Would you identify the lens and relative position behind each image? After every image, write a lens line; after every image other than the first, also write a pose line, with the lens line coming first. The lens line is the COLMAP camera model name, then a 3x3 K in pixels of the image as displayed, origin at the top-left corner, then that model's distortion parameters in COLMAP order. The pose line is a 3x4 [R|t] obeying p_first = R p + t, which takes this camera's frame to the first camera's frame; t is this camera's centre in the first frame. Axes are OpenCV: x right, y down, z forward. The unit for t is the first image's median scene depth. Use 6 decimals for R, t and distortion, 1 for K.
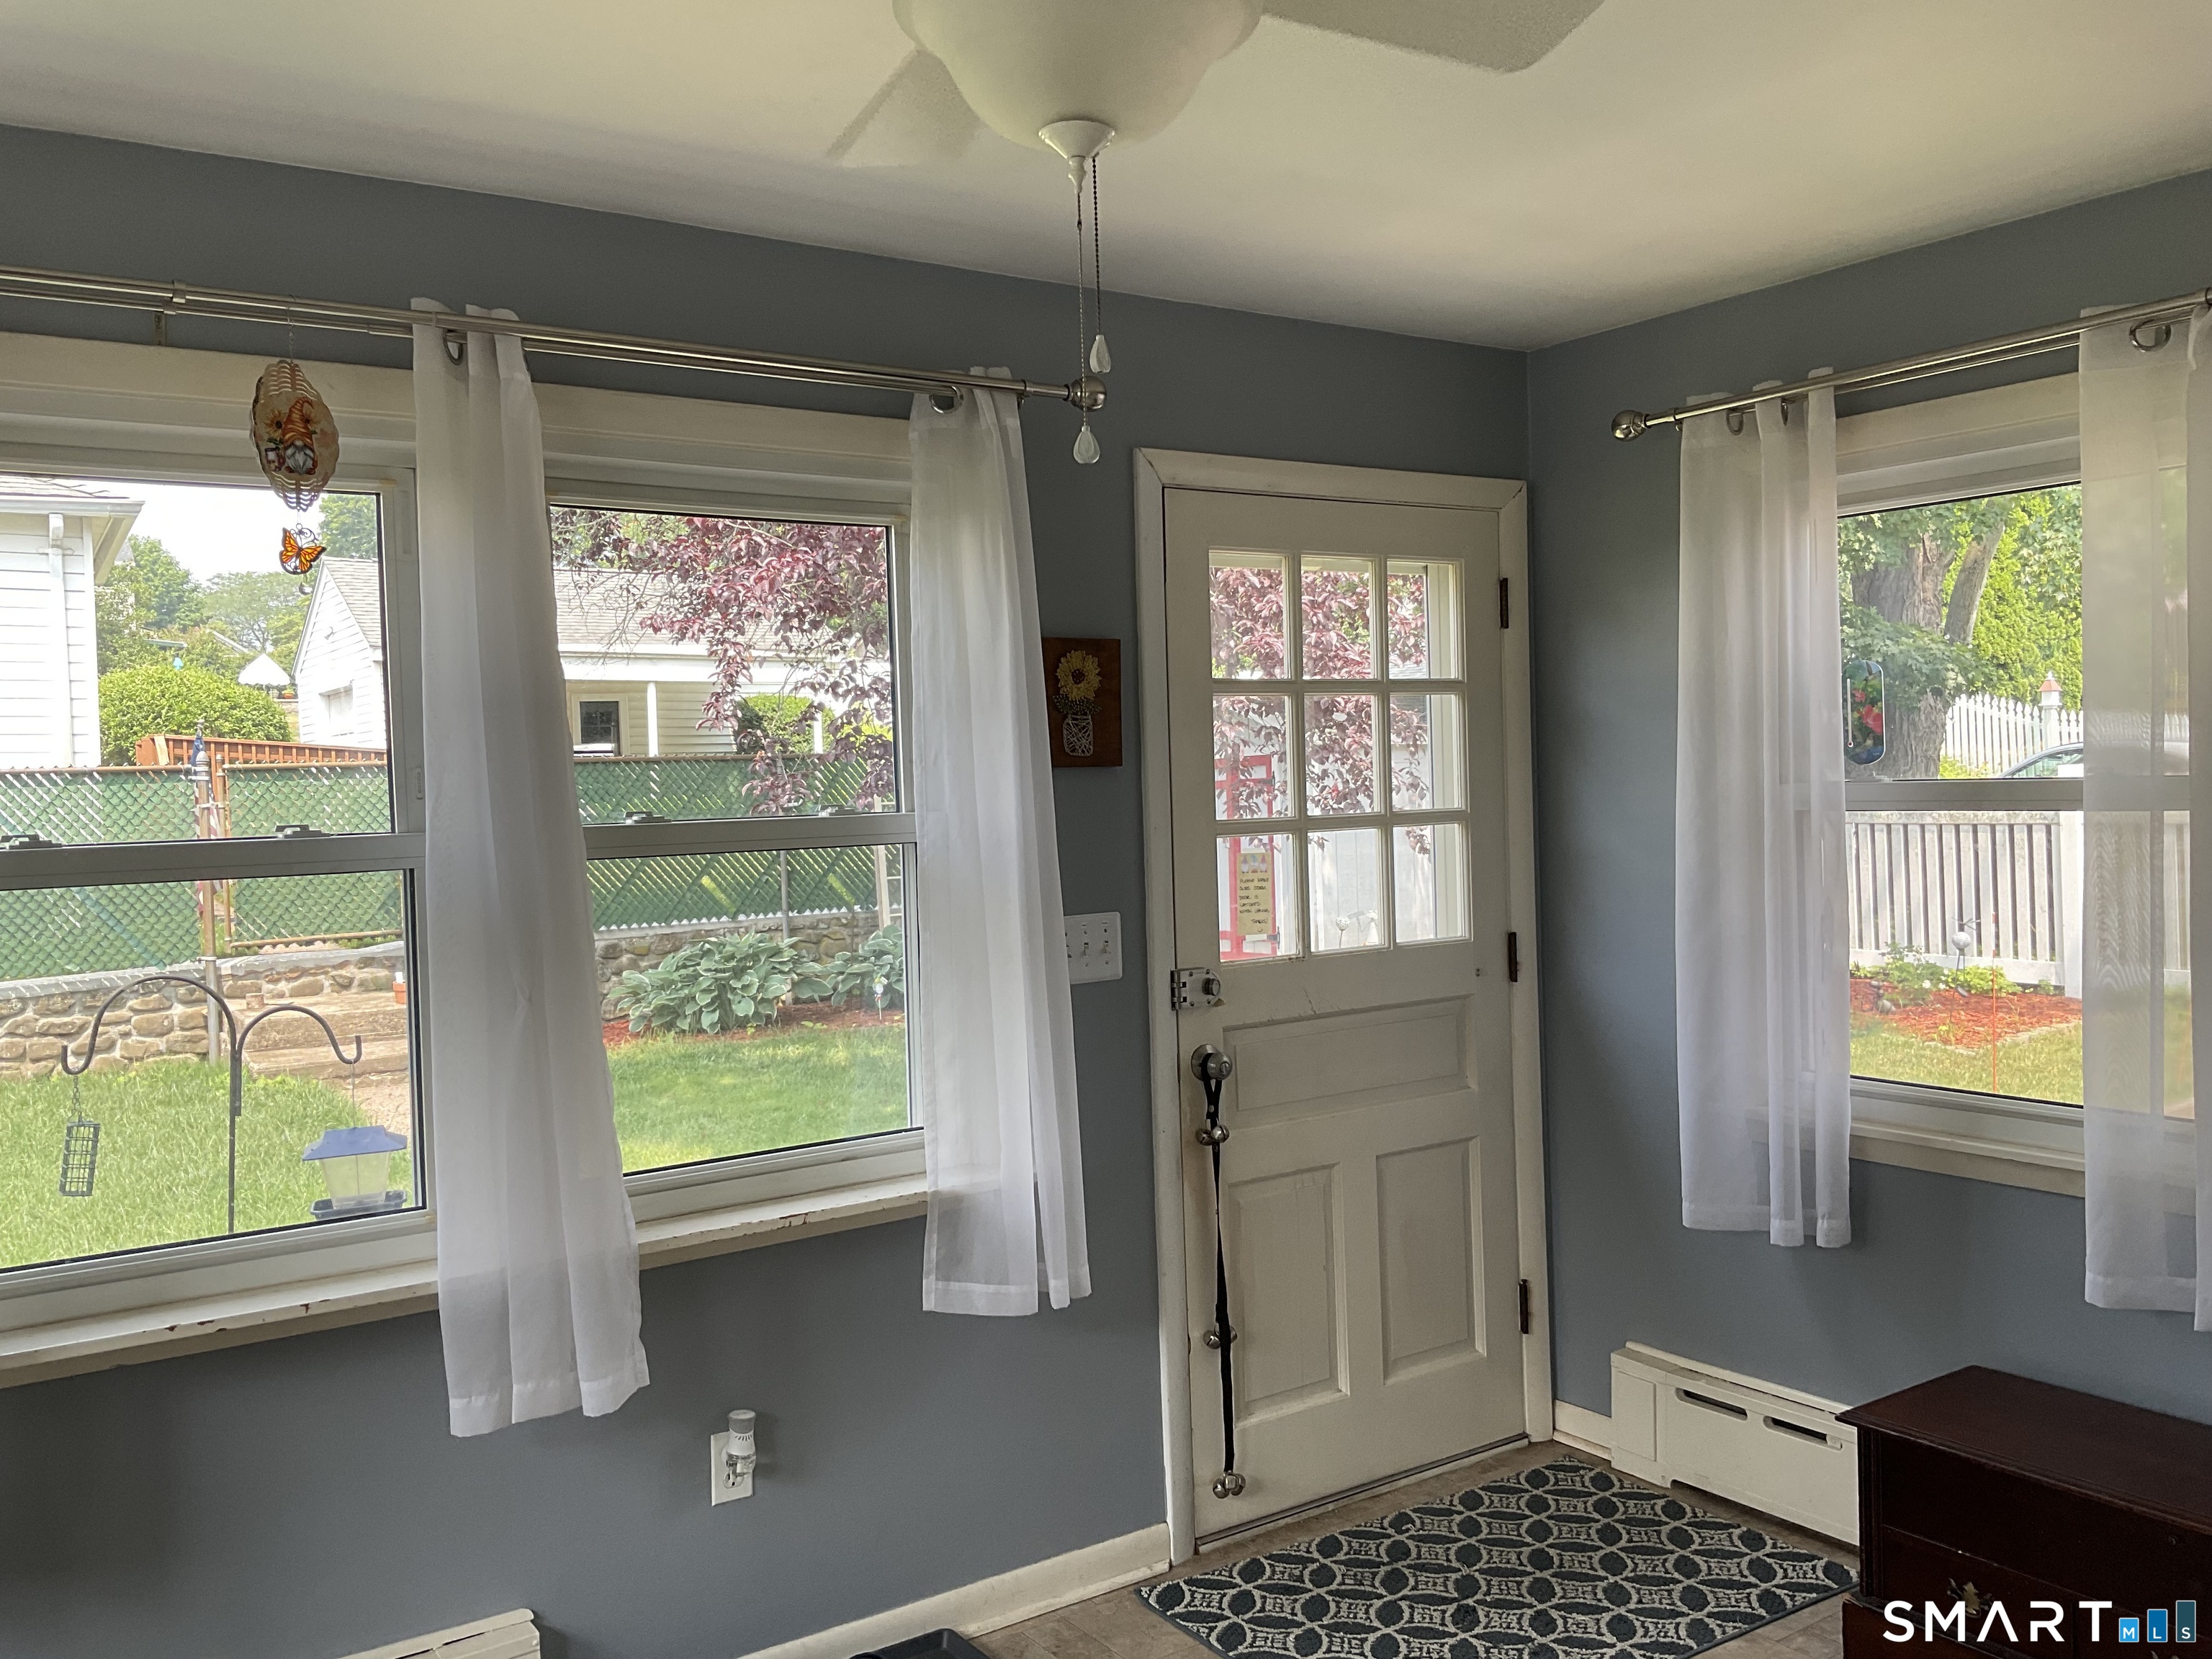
lens RADIAL K [[1850.2, 0, 1106.1], [0, 1850.2, 824.3], [0, 0, 1]] dist [-0.008540, -0.002987]
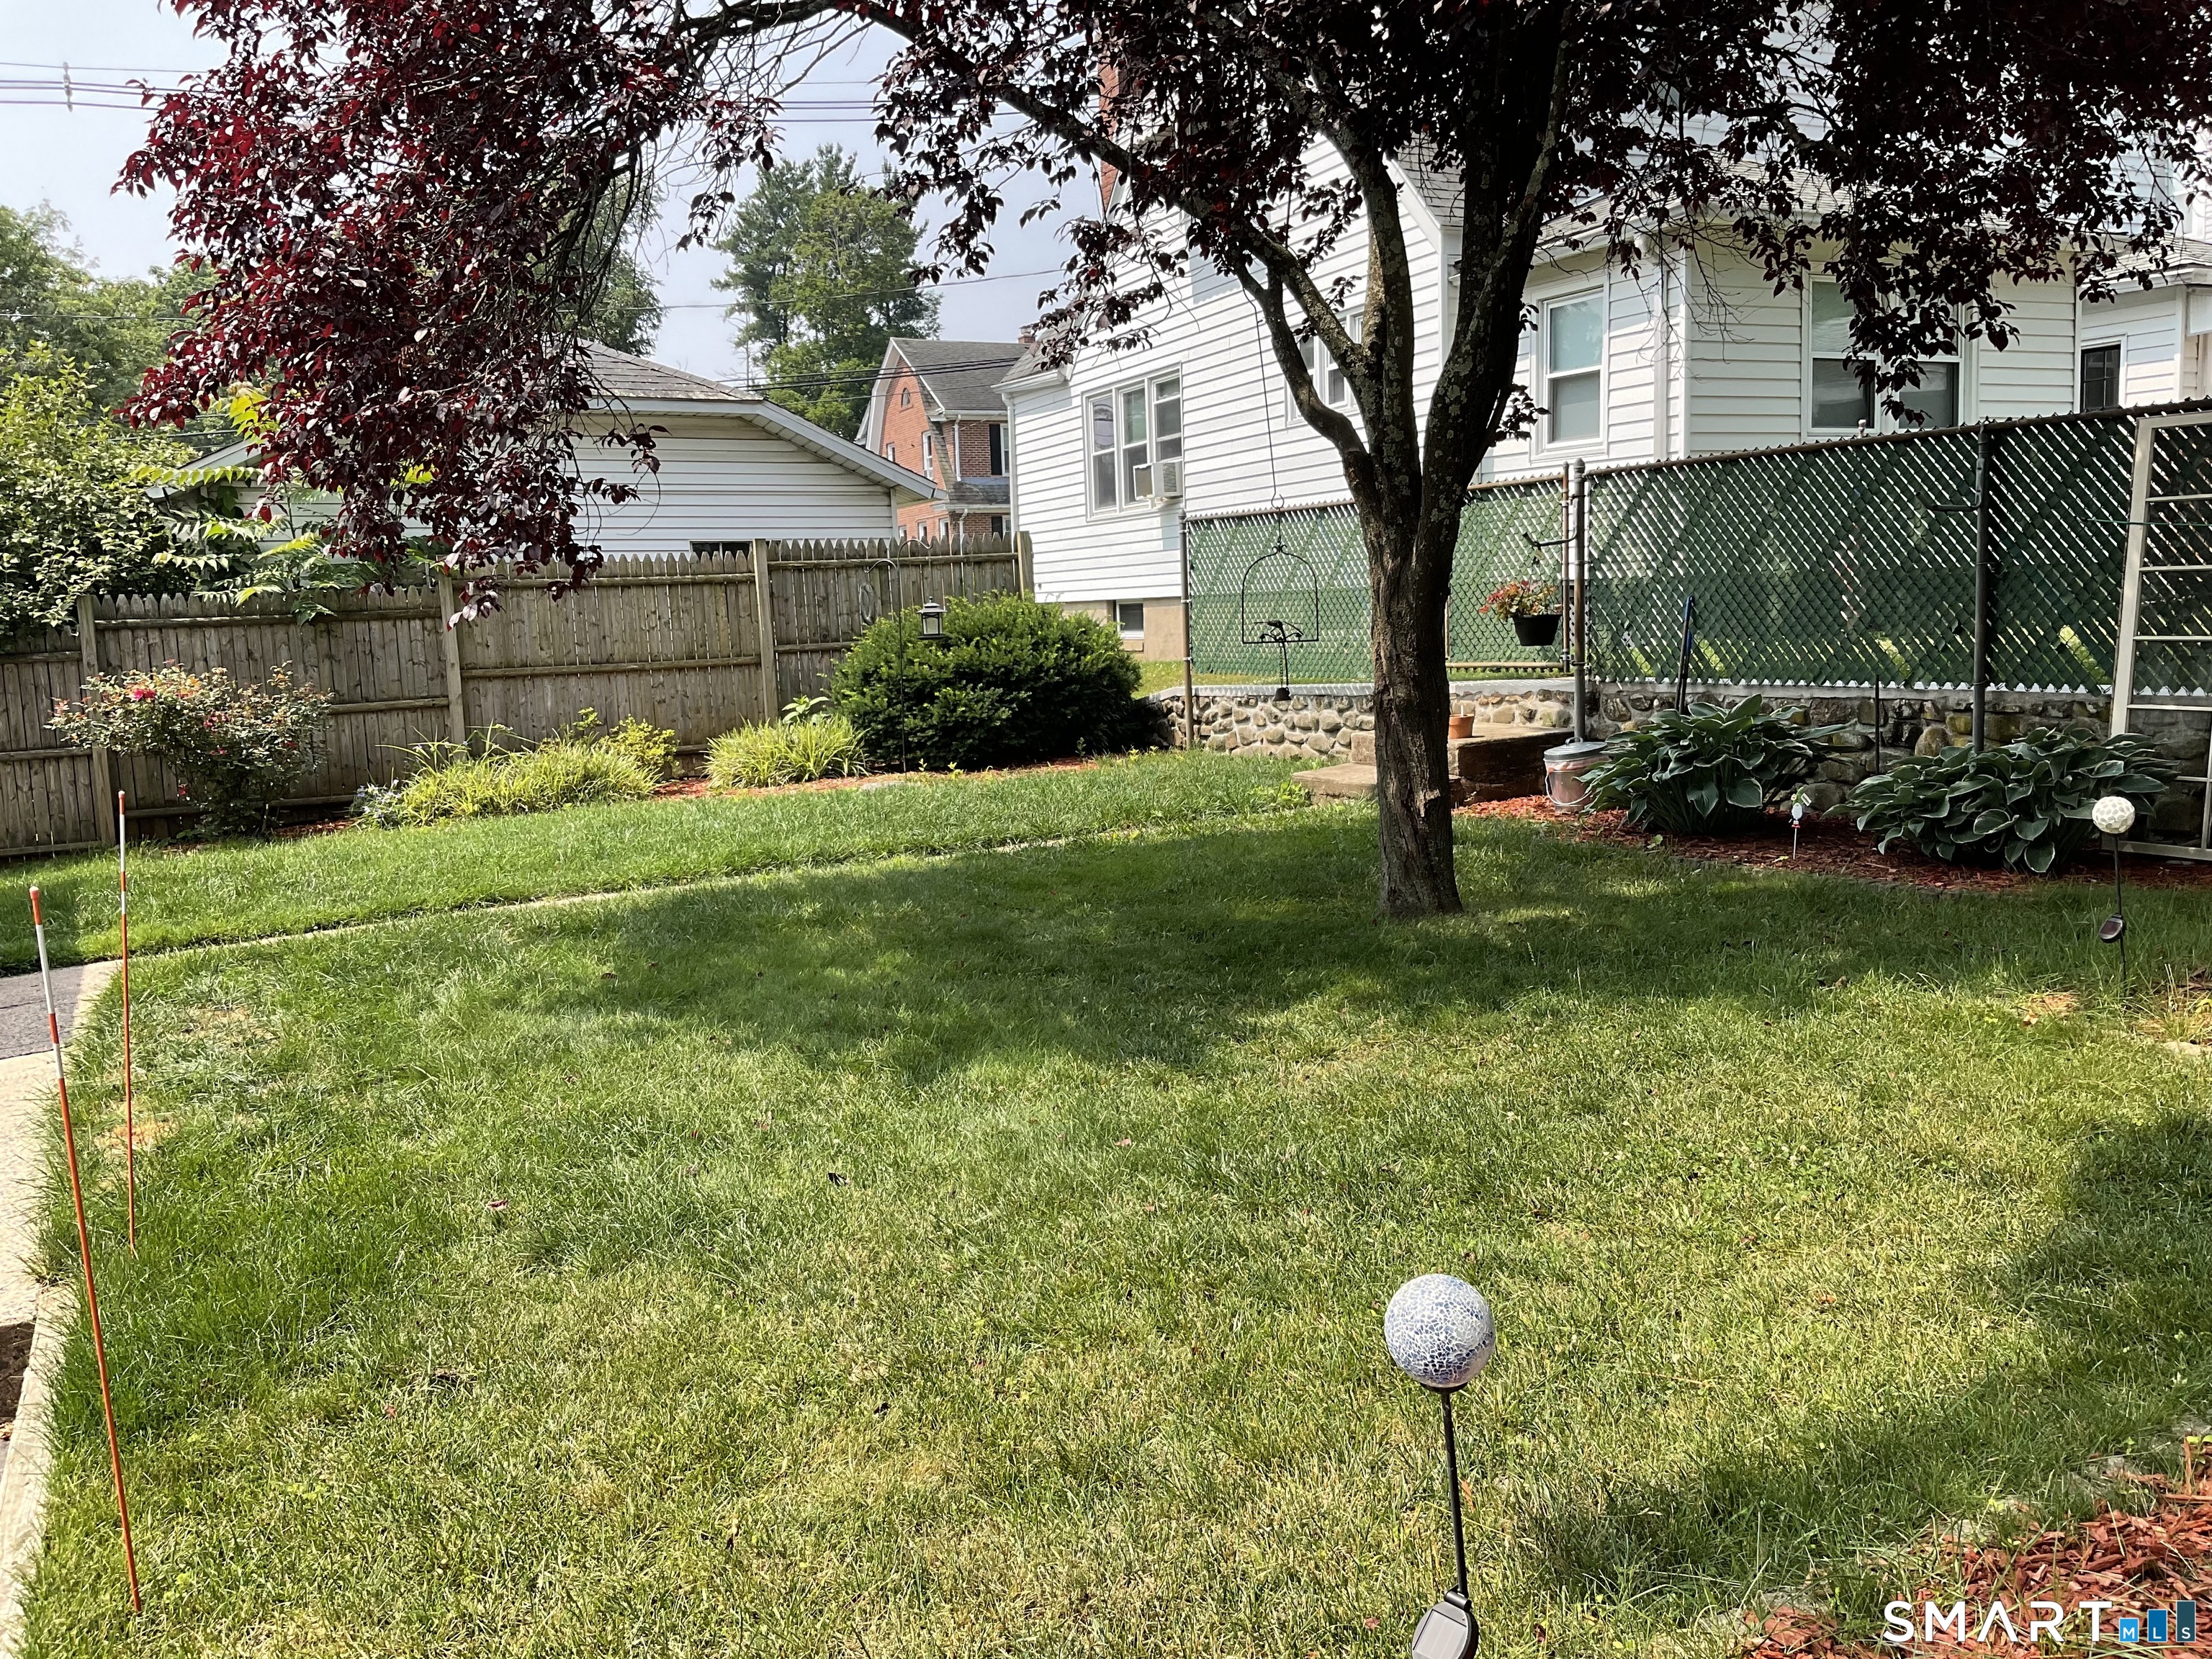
lens RADIAL K [[1850.2, 0, 1106.5], [0, 1850.2, 832.8], [0, 0, 1]] dist [-0.008540, -0.002987]
pose [[-0.170917, 0.141846, -0.975022, 0.539095], [0.005276, 0.989700, 0.143056, 0.005587], [0.985271, 0.019307, -0.169905, 0.848989]]
